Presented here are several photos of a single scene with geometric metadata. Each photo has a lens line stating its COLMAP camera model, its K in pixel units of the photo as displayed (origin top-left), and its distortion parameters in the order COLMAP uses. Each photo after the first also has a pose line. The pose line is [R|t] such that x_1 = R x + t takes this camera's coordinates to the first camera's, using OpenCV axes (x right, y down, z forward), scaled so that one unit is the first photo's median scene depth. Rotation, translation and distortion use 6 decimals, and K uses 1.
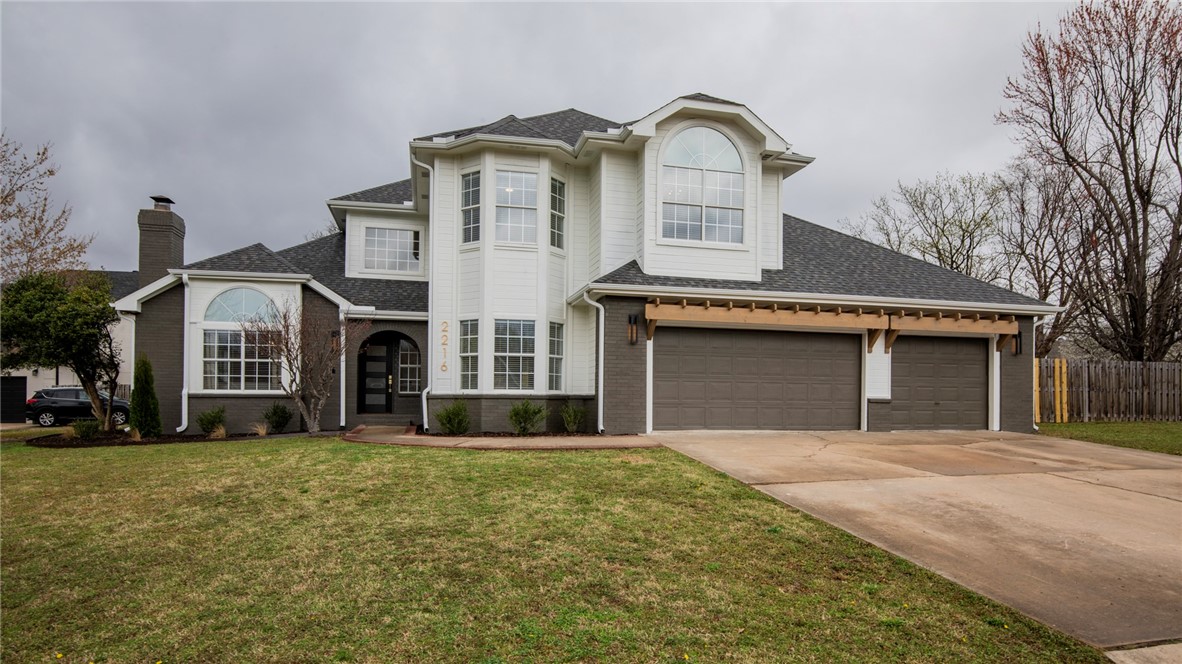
lens RADIAL K [[767.7, 0, 590.4], [0, 767.7, 327.1], [0, 0, 1]] dist [-0.004196, -0.001658]
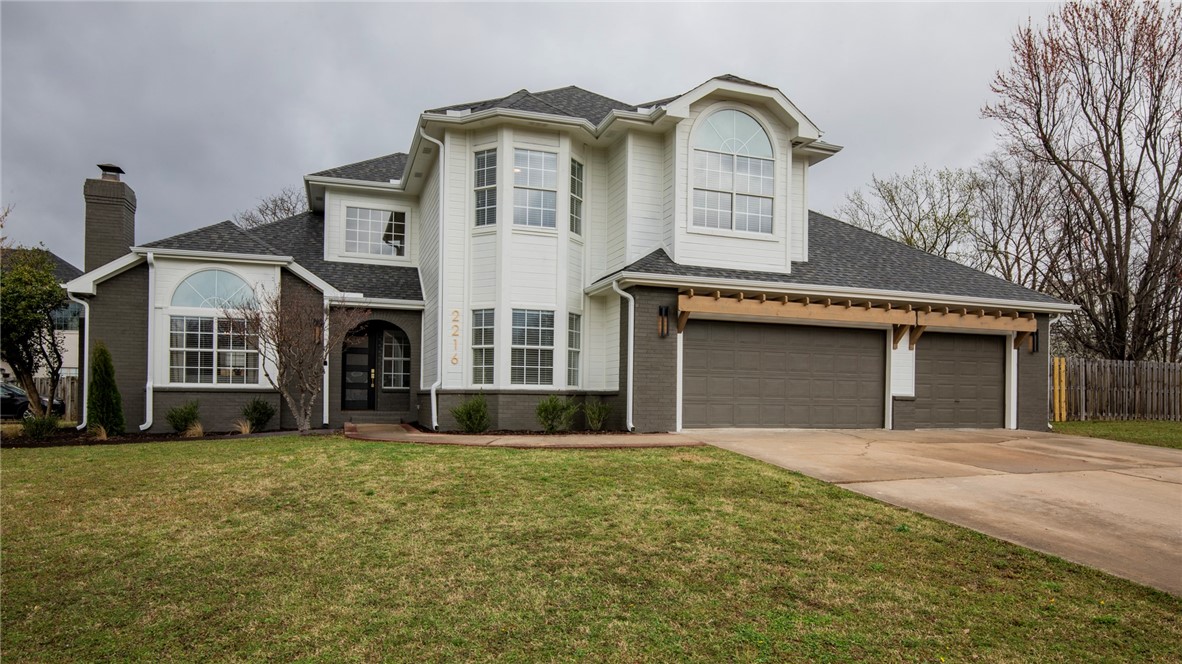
lens RADIAL K [[812.2, 0, 591.0], [0, 812.2, 332.0], [0, 0, 1]] dist [0.002981, -0.000563]
pose [[0.995190, 0.012159, 0.097205, -0.119574], [-0.013439, 0.999831, 0.012519, 0.003979], [-0.097037, -0.013765, 0.995186, 0.010432]]
